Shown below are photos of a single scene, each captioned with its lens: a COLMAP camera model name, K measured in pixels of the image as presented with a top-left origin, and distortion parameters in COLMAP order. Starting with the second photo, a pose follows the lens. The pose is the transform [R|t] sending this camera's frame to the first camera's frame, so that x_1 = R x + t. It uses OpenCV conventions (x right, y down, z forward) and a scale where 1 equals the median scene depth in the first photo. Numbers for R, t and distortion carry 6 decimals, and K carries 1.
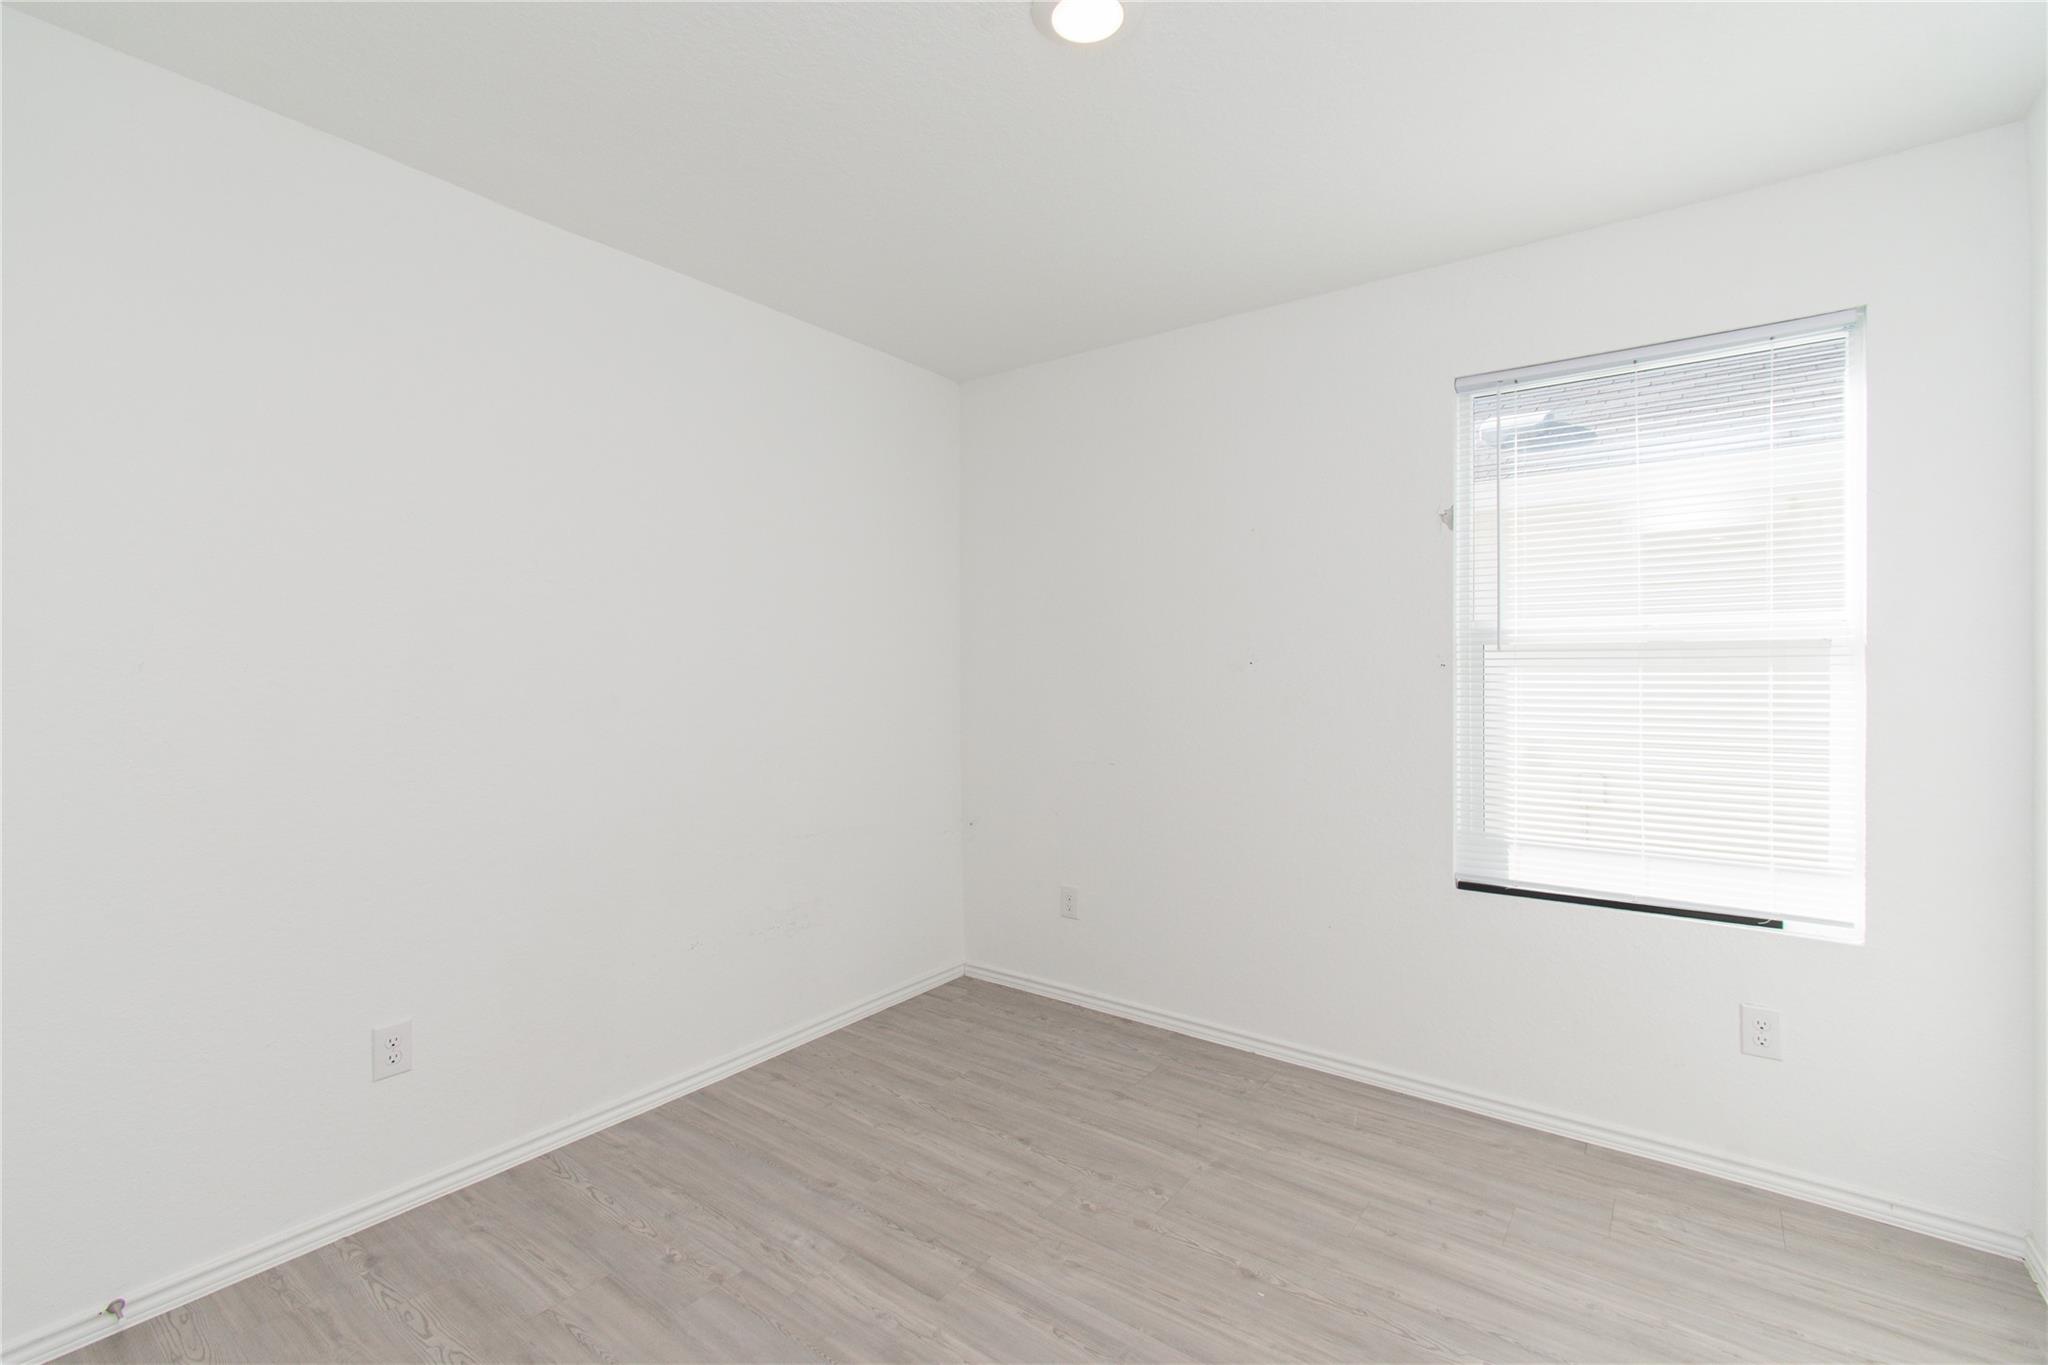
lens RADIAL K [[893.4, 0, 1019.5], [0, 893.4, 657.8], [0, 0, 1]] dist [0.001857, 0.000076]
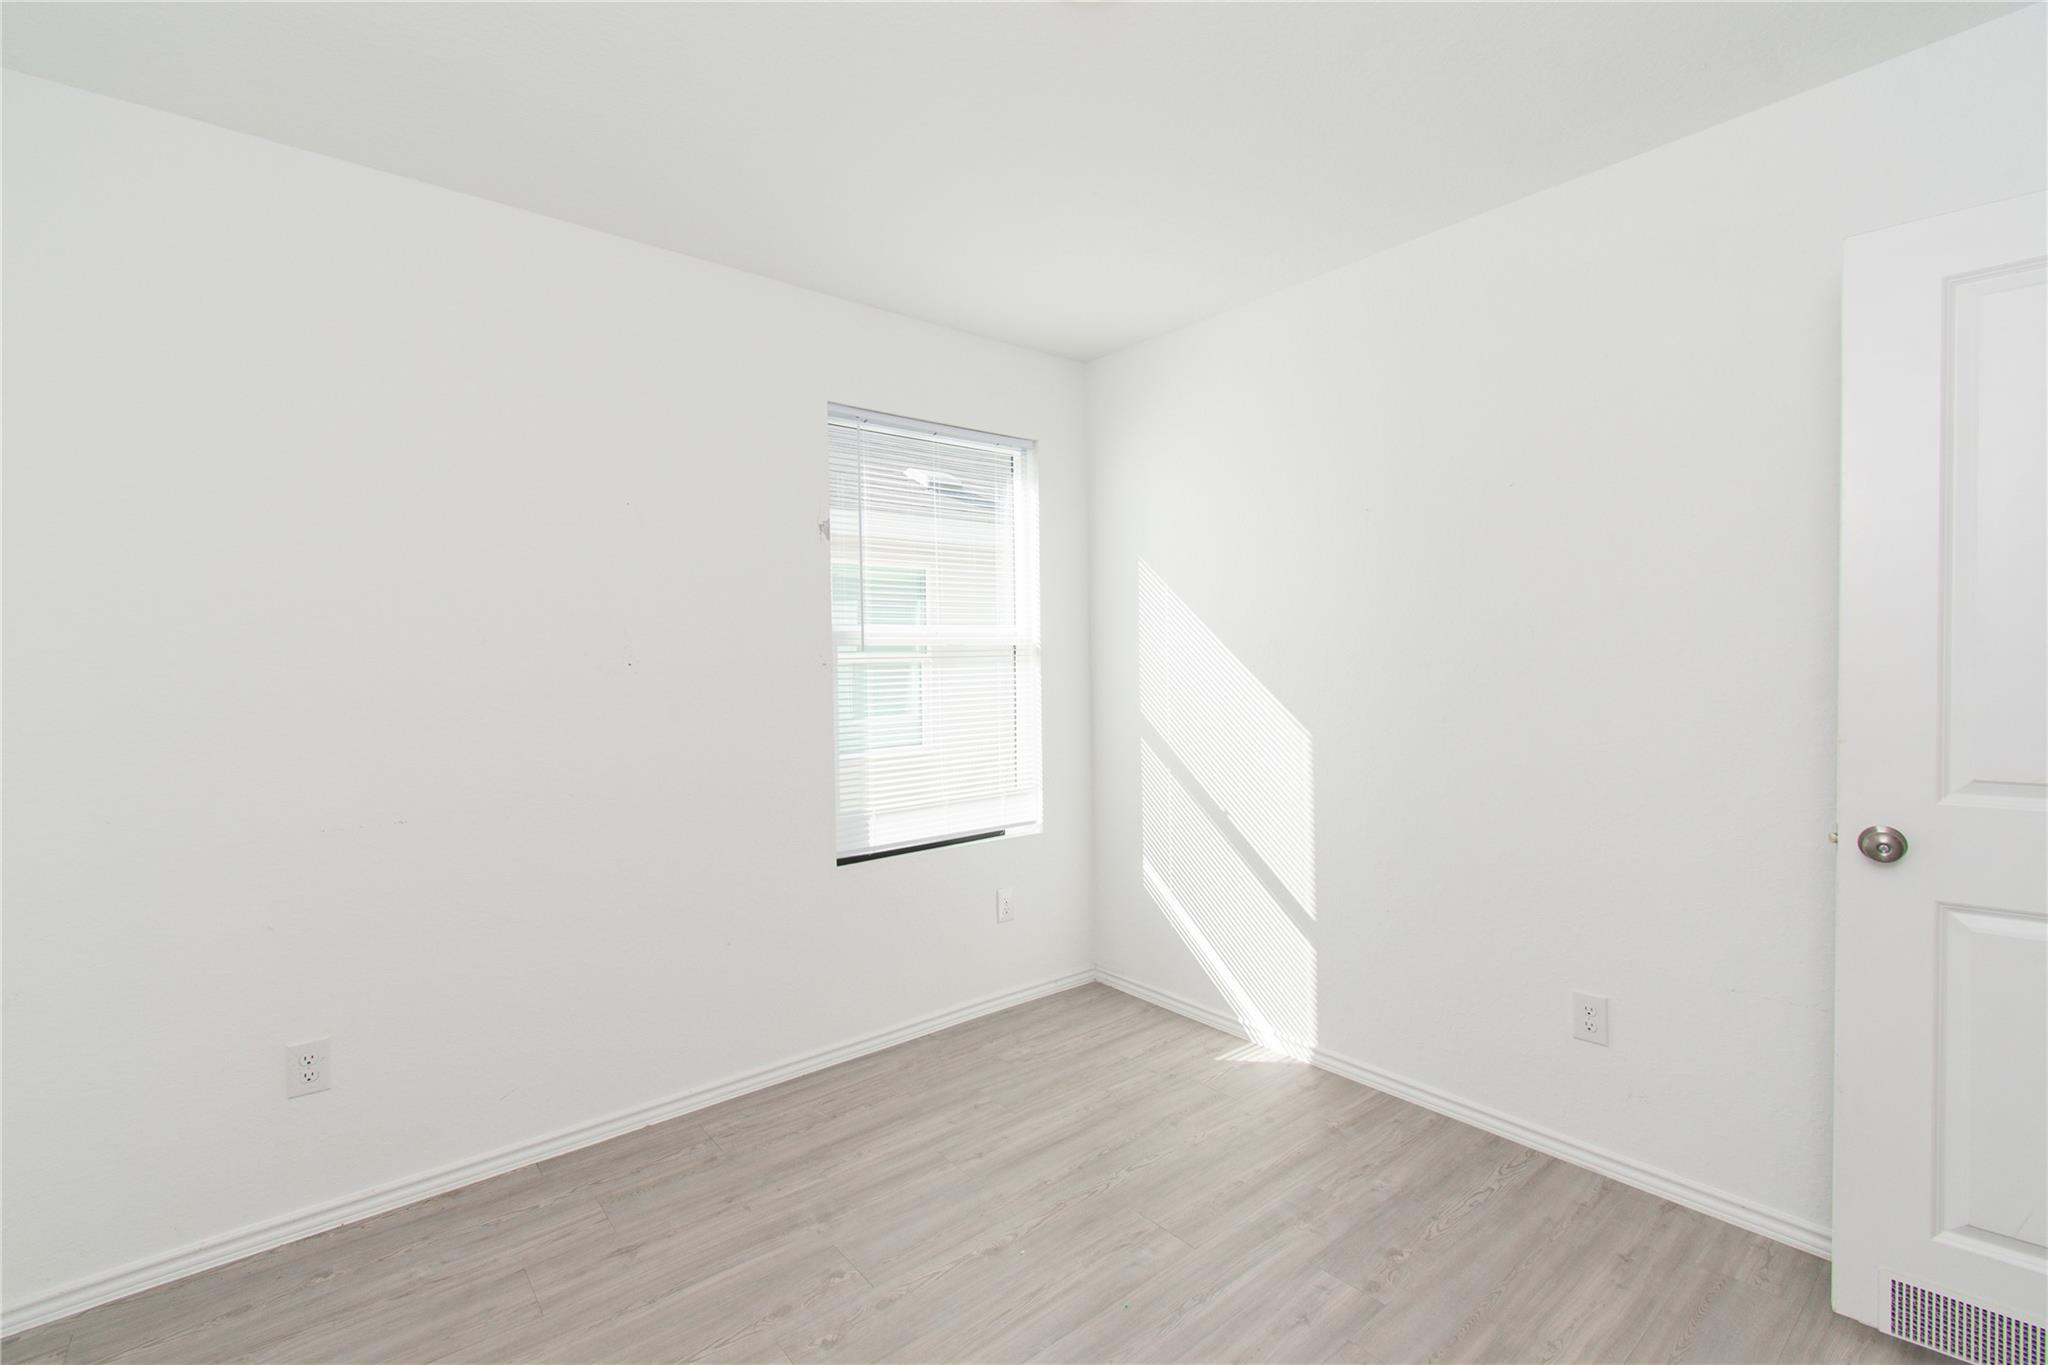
lens RADIAL K [[893.4, 0, 1019.5], [0, 893.4, 657.8], [0, 0, 1]] dist [0.001857, 0.000076]
pose [[0.237335, 0.001497, 0.971427, -0.607737], [-0.003304, 0.999994, -0.000734, 0.000522], [-0.971422, -0.003035, 0.237338, 0.590794]]
